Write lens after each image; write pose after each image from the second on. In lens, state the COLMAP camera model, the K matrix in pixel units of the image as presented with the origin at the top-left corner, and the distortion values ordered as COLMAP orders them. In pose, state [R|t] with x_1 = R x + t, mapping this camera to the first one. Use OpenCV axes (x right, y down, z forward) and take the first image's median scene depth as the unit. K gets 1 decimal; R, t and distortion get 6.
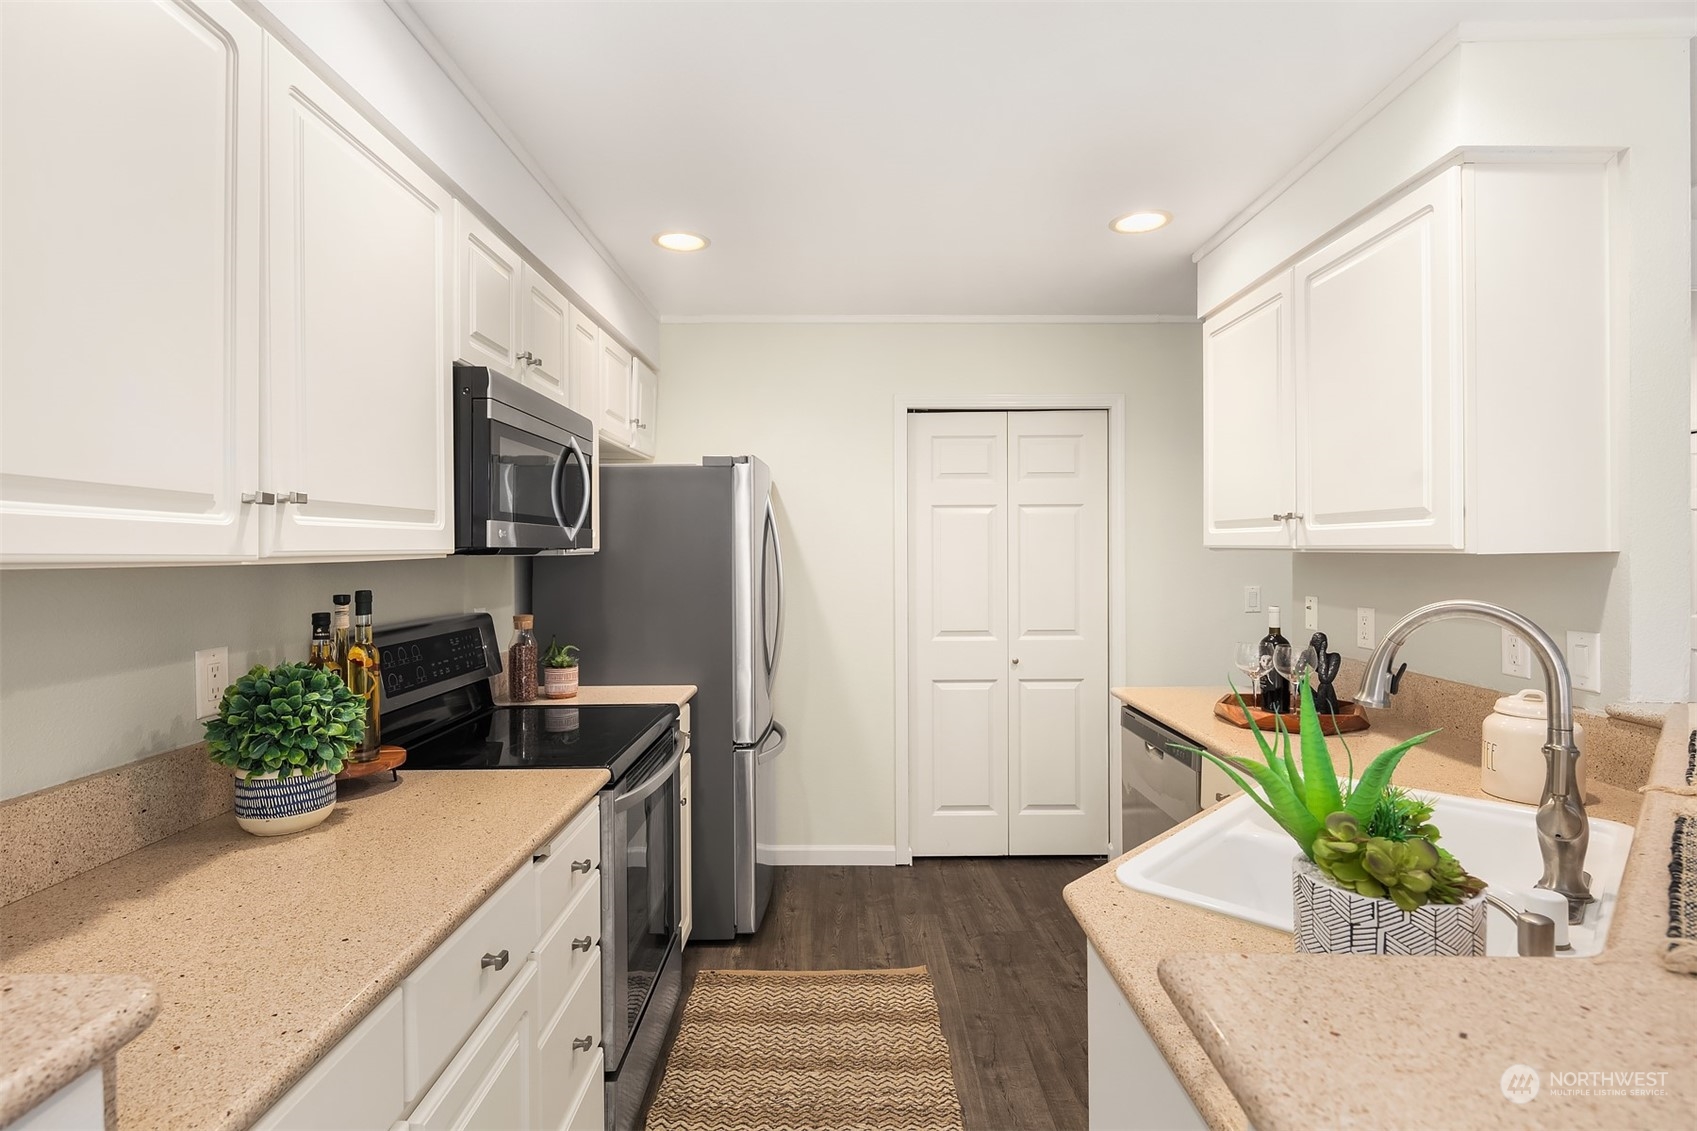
lens RADIAL K [[832.4, 0, 835.2], [0, 832.4, 554.3], [0, 0, 1]] dist [-0.000082, -0.003350]
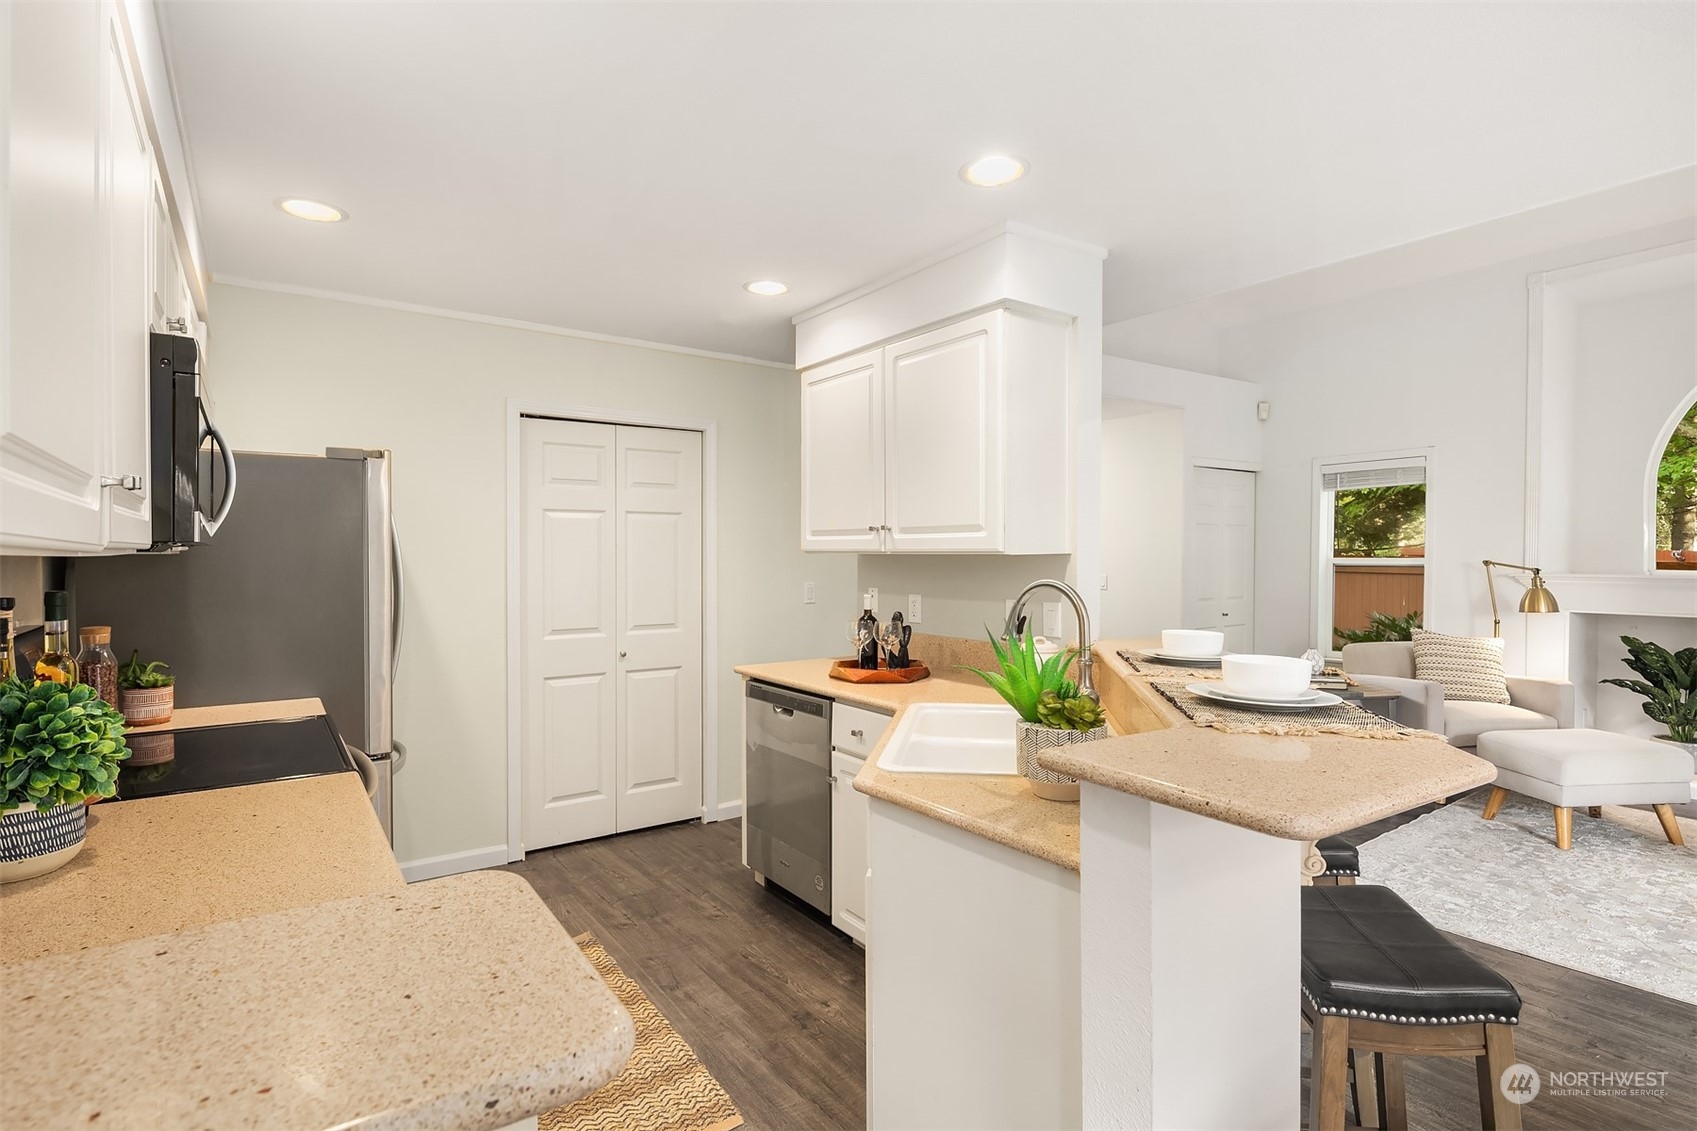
lens RADIAL K [[832.4, 0, 823.5], [0, 832.4, 565.5], [0, 0, 1]] dist [-0.000082, -0.003350]
pose [[0.830627, -0.001697, 0.556827, -0.240052], [-0.001643, 0.999984, 0.005498, 0.007314], [-0.556827, -0.005481, 0.830610, -0.074294]]
